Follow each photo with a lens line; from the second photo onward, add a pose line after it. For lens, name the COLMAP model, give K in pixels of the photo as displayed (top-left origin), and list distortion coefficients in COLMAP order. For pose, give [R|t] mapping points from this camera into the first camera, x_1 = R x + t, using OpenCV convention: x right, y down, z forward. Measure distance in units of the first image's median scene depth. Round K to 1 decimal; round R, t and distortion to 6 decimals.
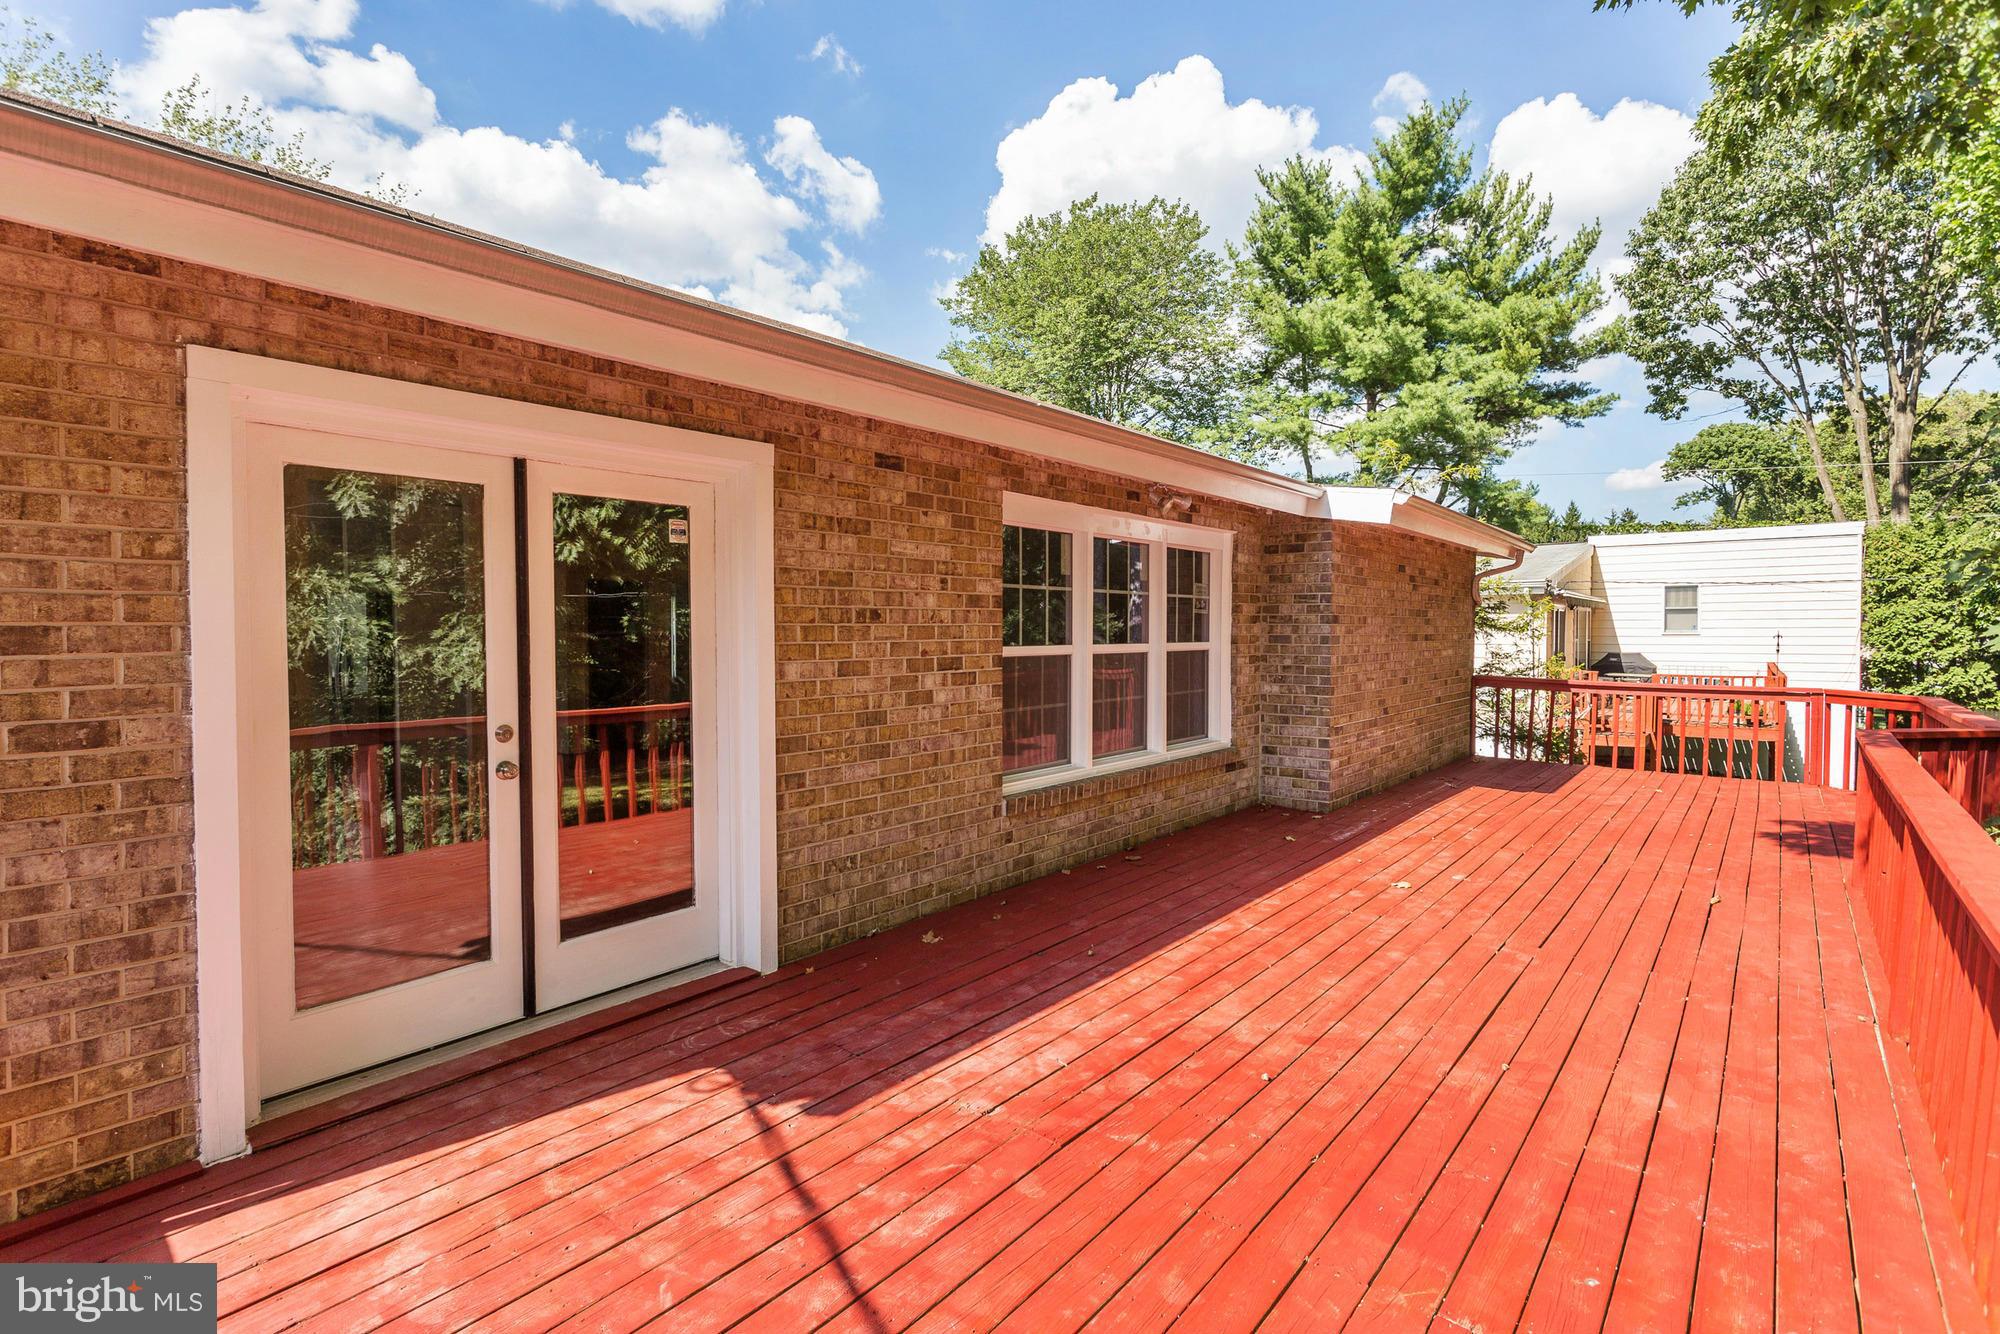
lens RADIAL K [[985.7, 0, 991.8], [0, 985.7, 653.2], [0, 0, 1]] dist [-0.078015, 0.039690]
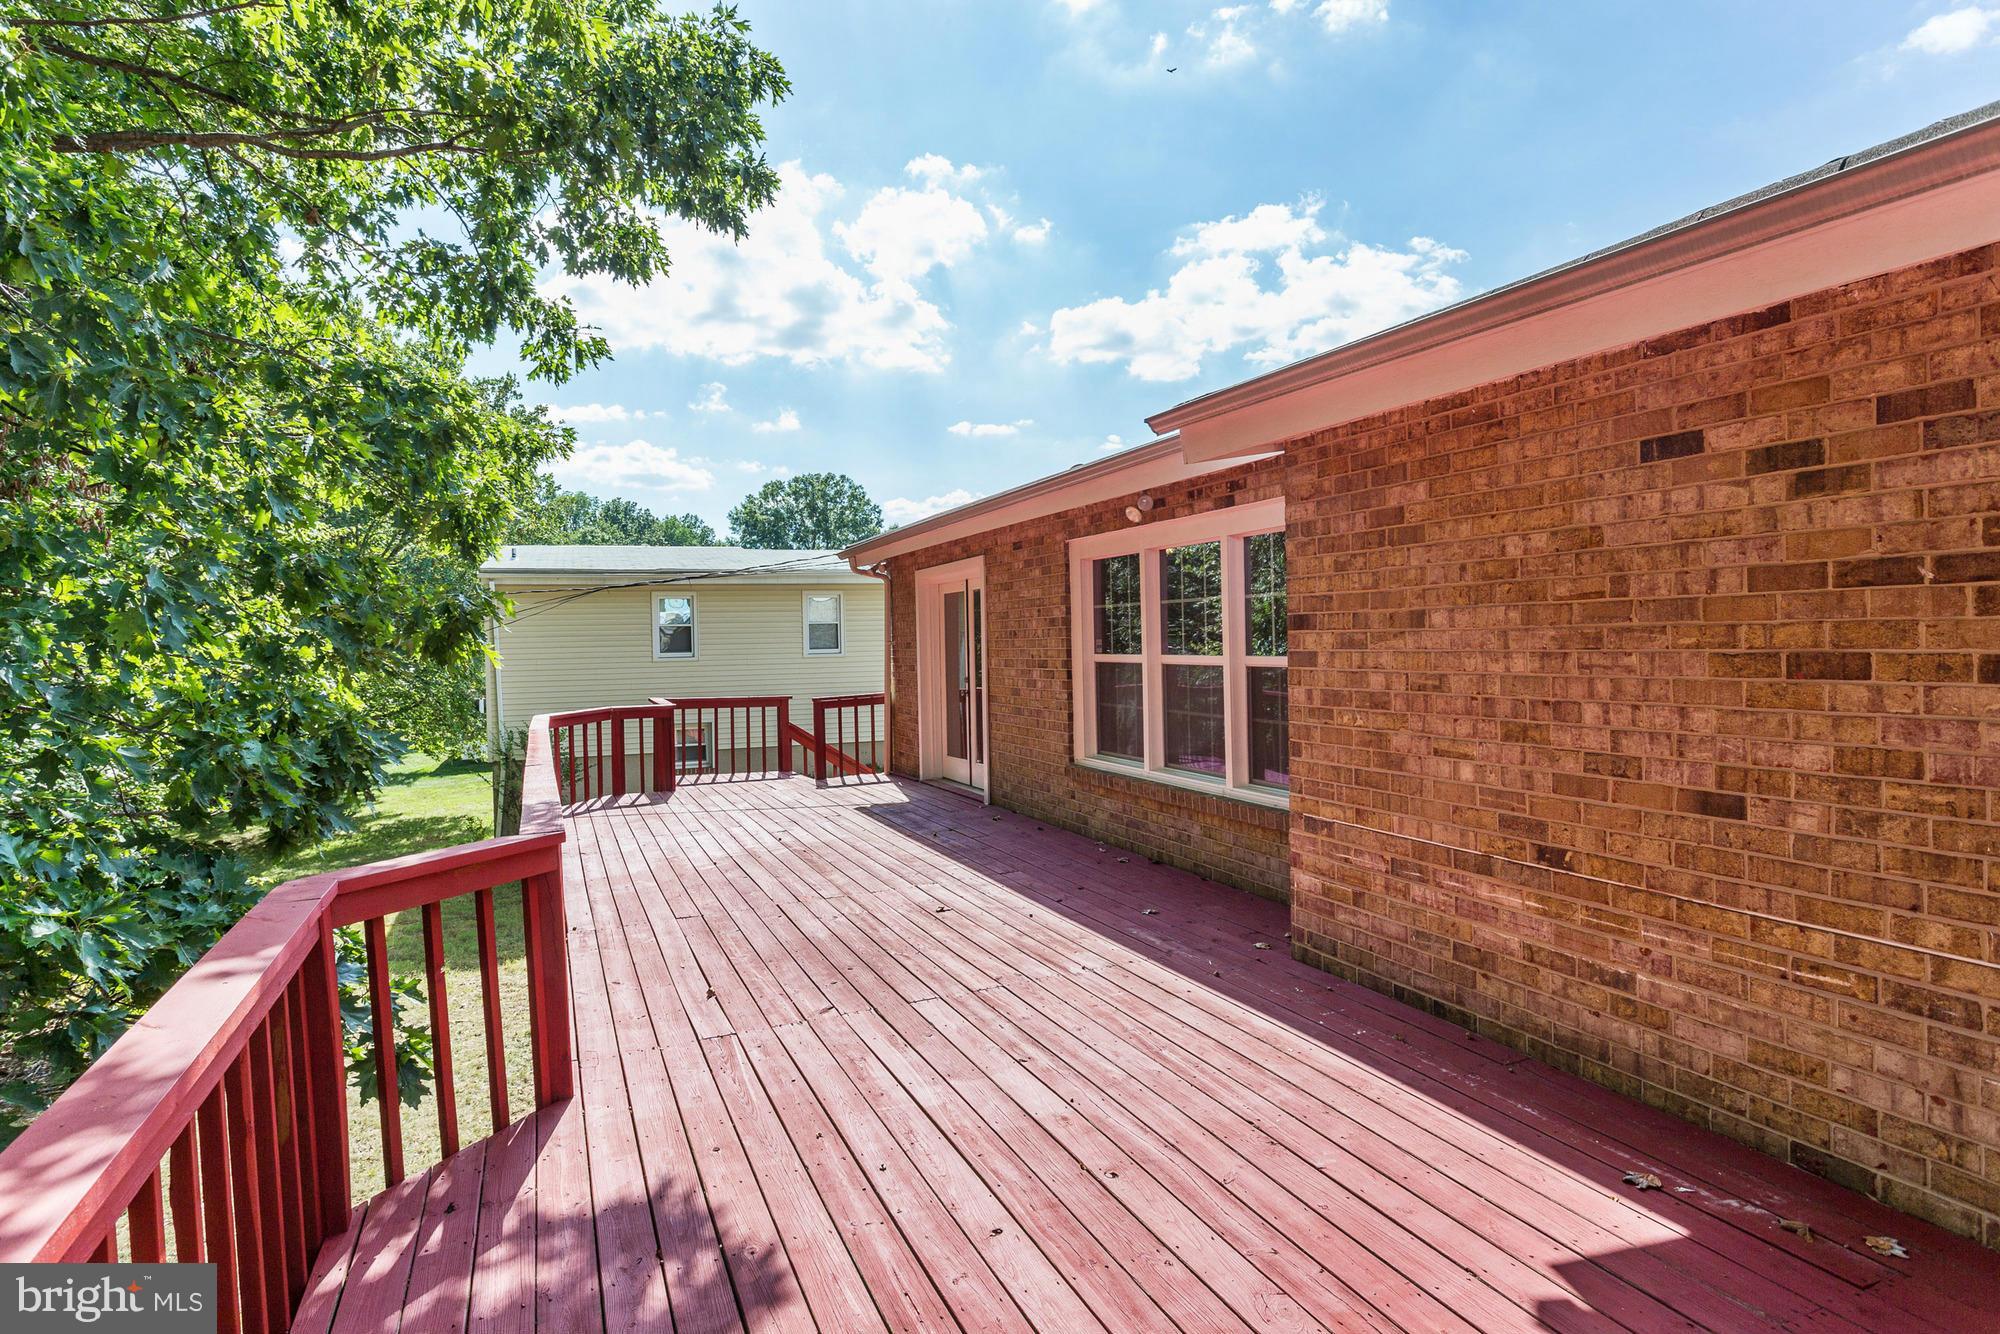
lens RADIAL K [[985.7, 0, 991.8], [0, 985.7, 653.2], [0, 0, 1]] dist [-0.078015, 0.039690]
pose [[-0.454039, 0.016334, -0.890832, 1.321512], [-0.008849, 0.999700, 0.022840, -0.039064], [0.890938, 0.018253, -0.453759, 1.573830]]
